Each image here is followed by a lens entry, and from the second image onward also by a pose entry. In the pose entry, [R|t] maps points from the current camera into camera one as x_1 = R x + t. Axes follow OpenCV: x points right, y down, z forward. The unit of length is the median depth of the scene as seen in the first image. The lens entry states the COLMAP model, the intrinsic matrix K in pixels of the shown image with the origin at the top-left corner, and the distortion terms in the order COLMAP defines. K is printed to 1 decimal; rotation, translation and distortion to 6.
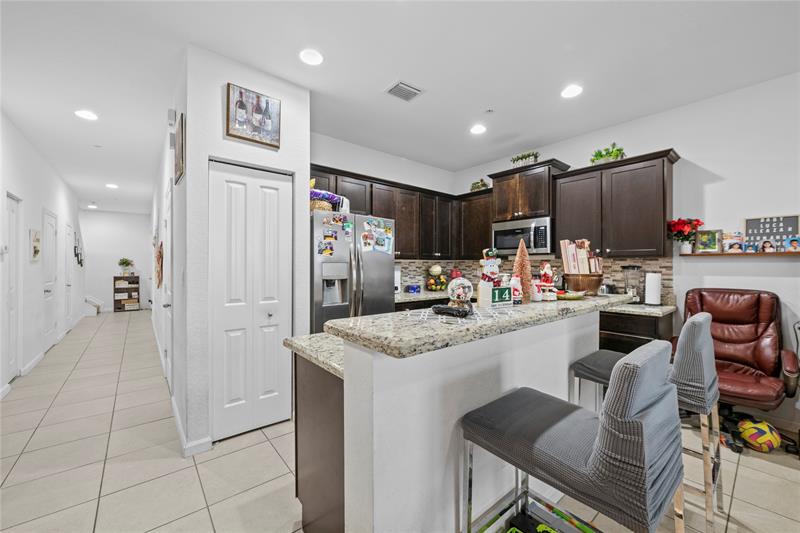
lens RADIAL K [[314.2, 0, 404.2], [0, 314.2, 266.0], [0, 0, 1]] dist [-0.001290, -0.003144]
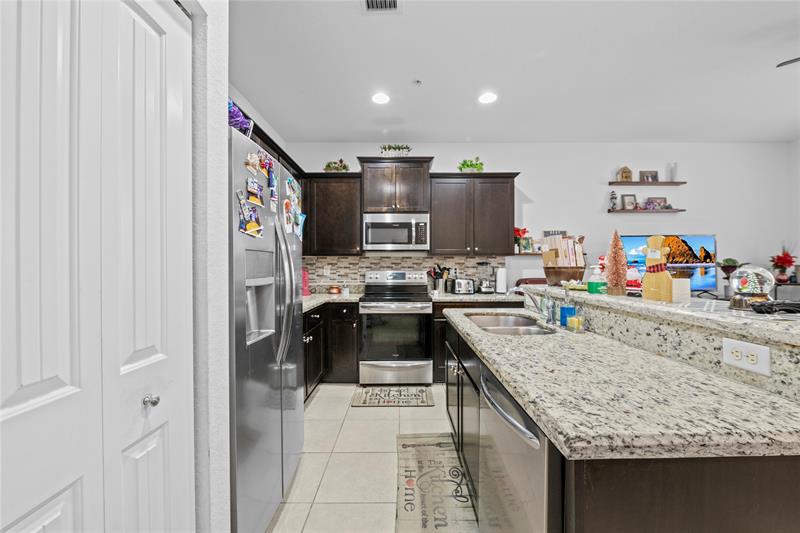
lens RADIAL K [[314.2, 0, 404.9], [0, 314.2, 265.6], [0, 0, 1]] dist [-0.001290, -0.003144]
pose [[0.636719, -0.001728, 0.771094, -0.444005], [0.005440, 0.999983, -0.002251, 0.013684], [-0.771077, 0.005628, 0.636717, 0.511481]]
